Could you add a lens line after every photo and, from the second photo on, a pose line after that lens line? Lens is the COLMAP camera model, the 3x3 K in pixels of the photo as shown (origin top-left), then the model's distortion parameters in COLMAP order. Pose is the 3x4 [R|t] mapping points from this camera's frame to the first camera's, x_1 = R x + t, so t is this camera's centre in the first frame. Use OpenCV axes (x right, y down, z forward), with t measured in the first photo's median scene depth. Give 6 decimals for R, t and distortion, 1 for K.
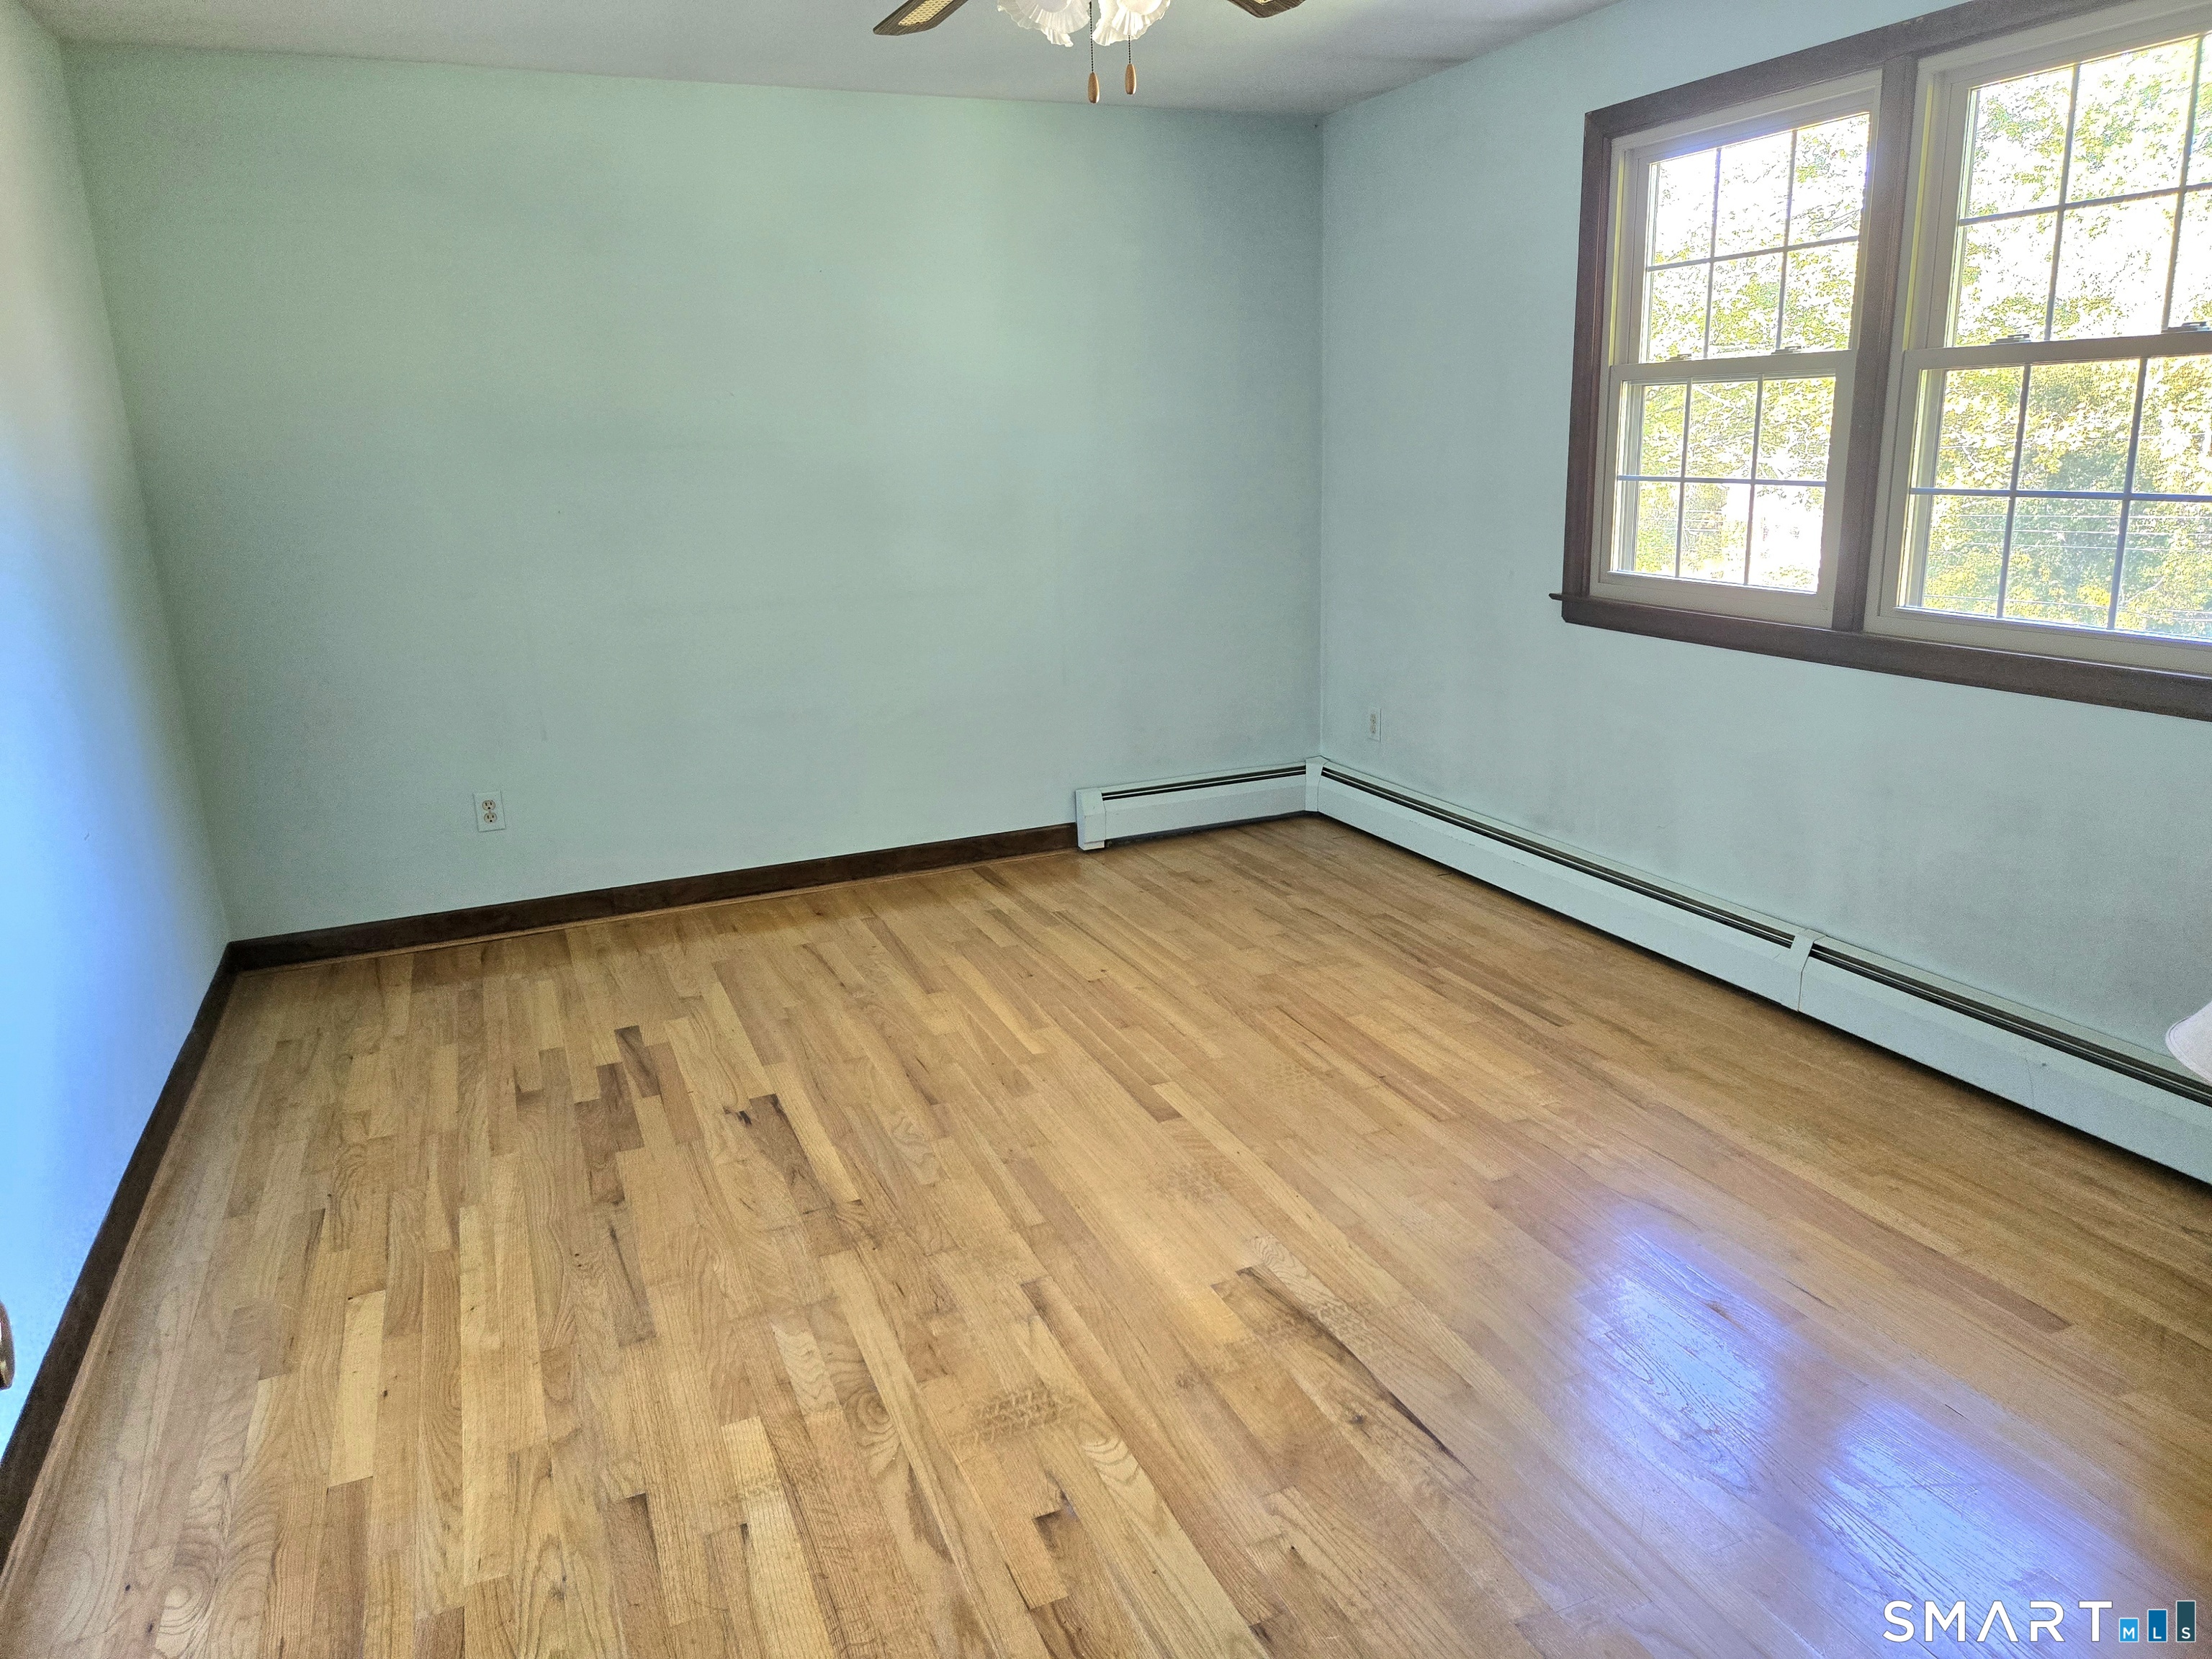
lens RADIAL K [[1498.6, 0, 1106.0], [0, 1498.6, 829.5], [0, 0, 1]] dist [-0.000225, -0.001433]
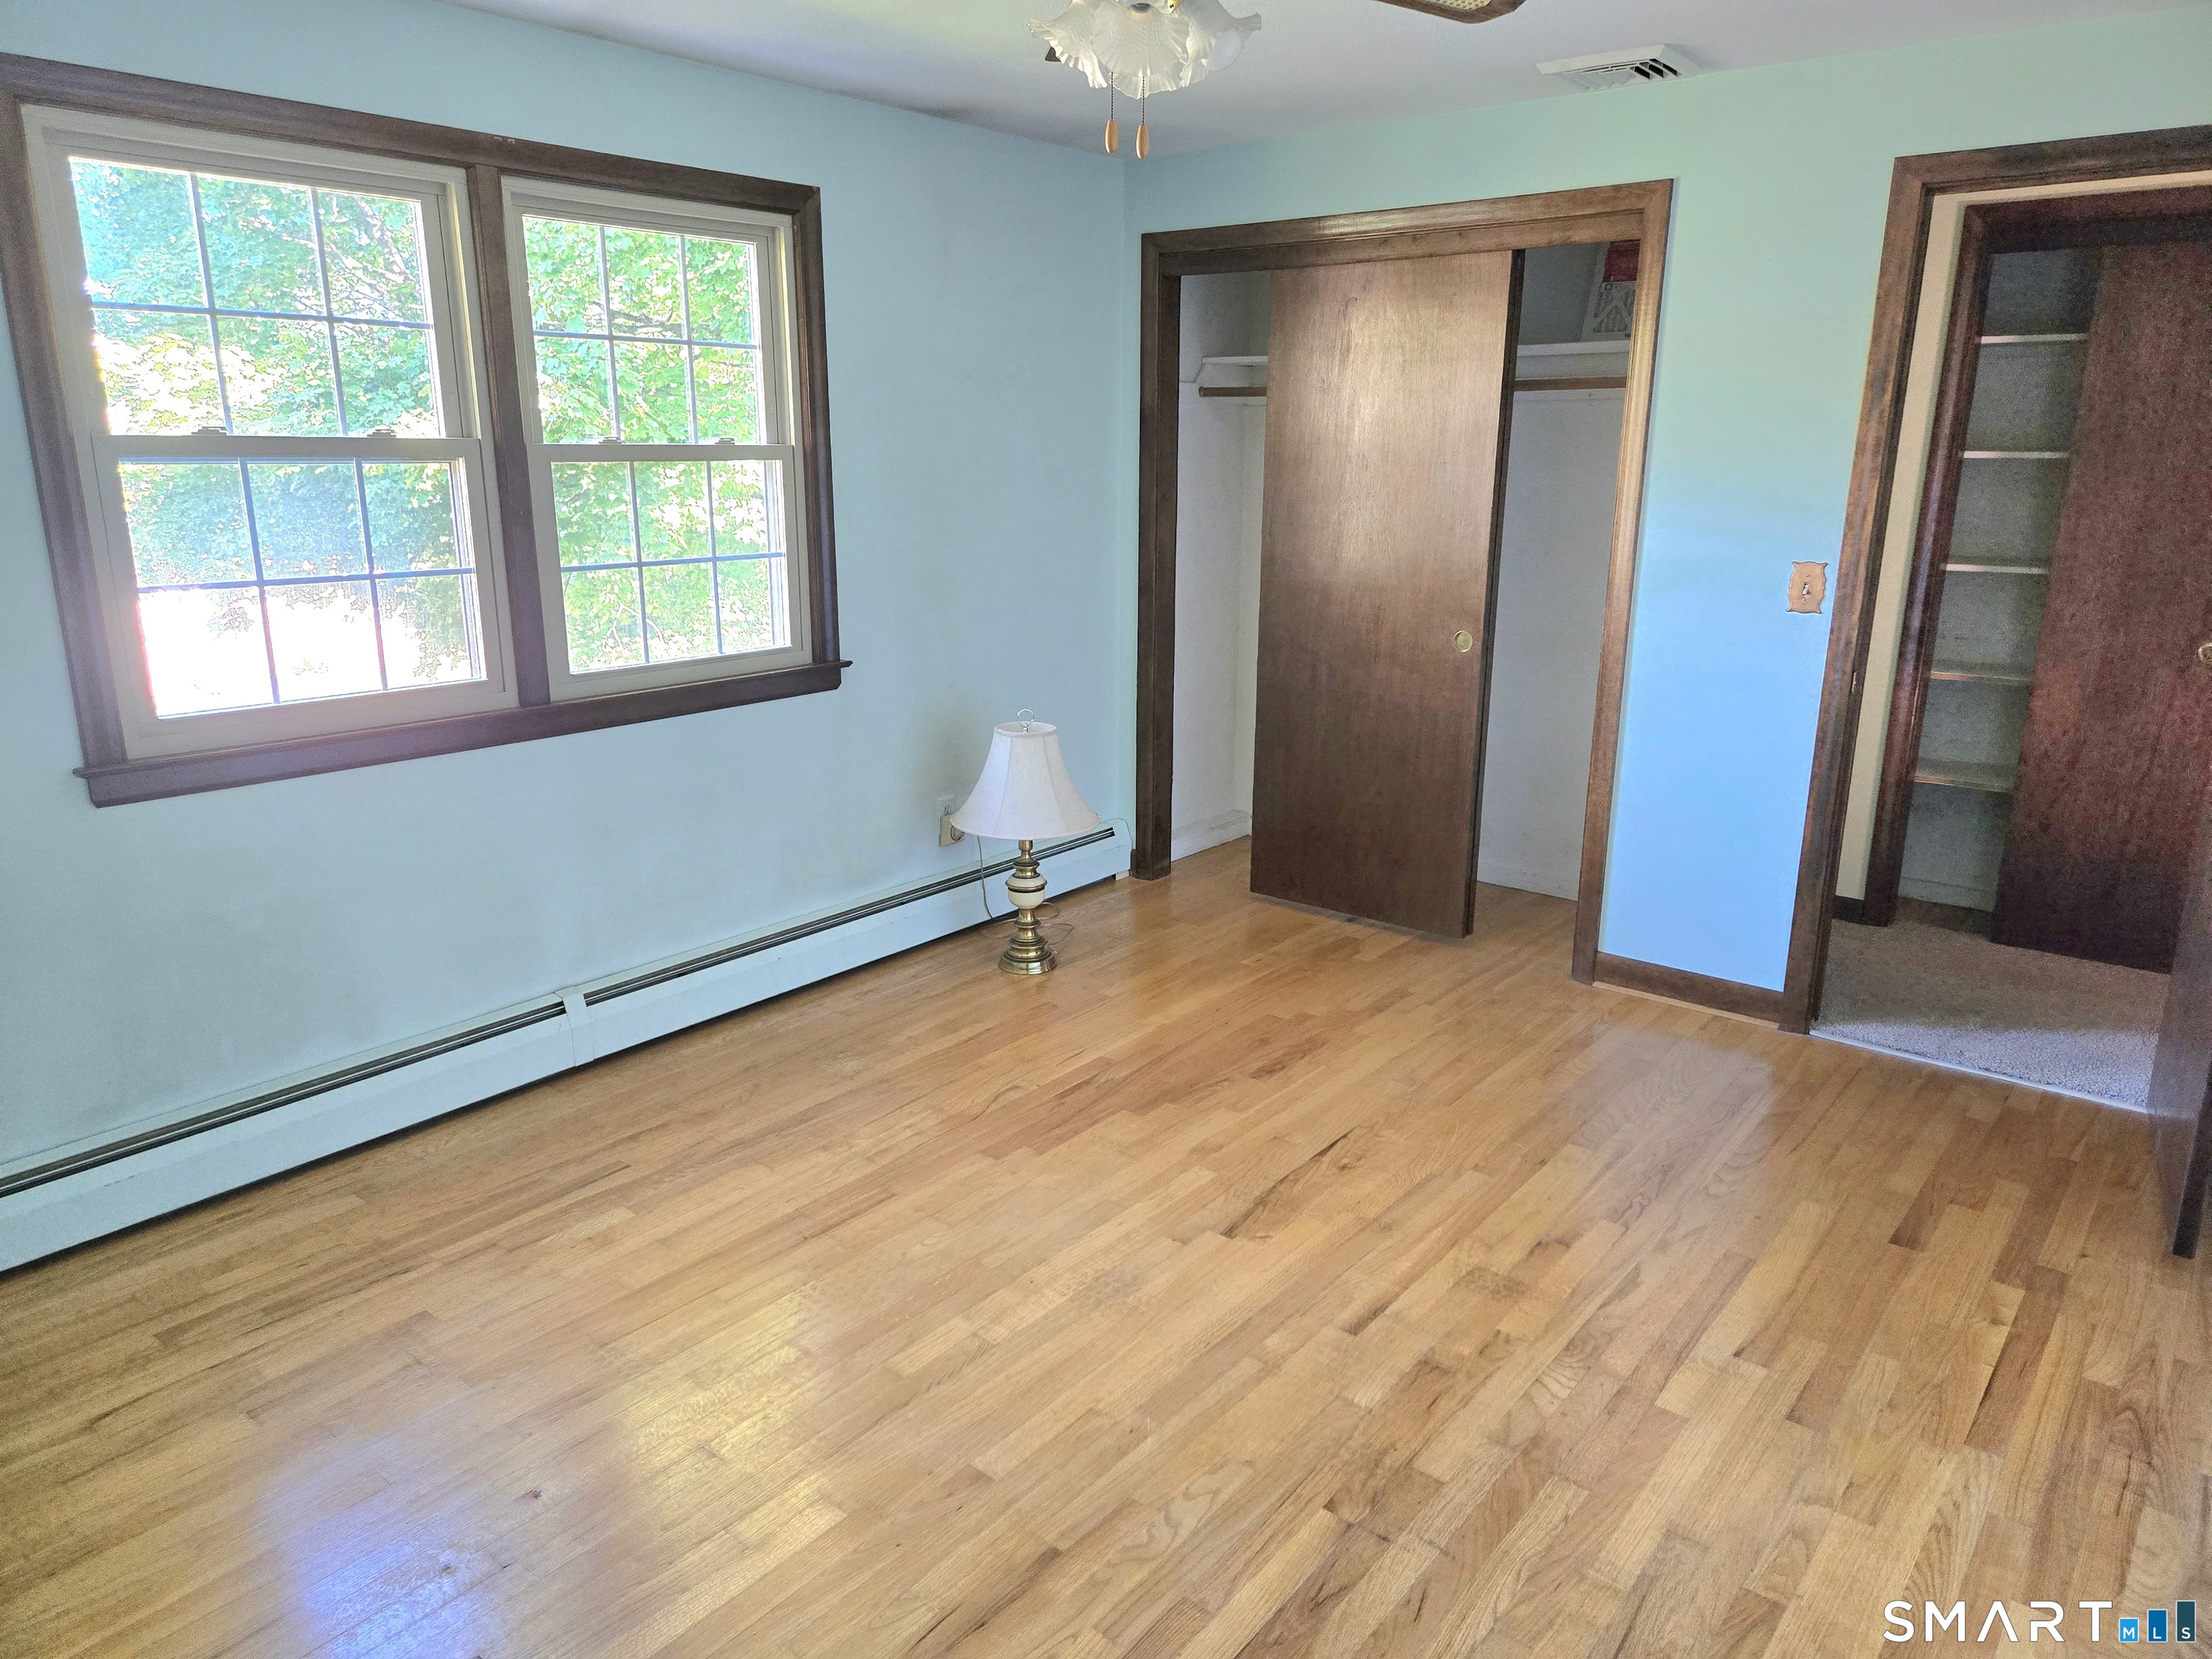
lens RADIAL K [[1478.9, 0, 1124.1], [0, 1478.9, 817.7], [0, 0, 1]] dist [0.084360, -0.082486]
pose [[-0.480986, -0.192328, 0.855373, -0.627773], [0.234563, 0.911846, 0.336924, -0.323044], [-0.844768, 0.362695, -0.393472, 1.112682]]
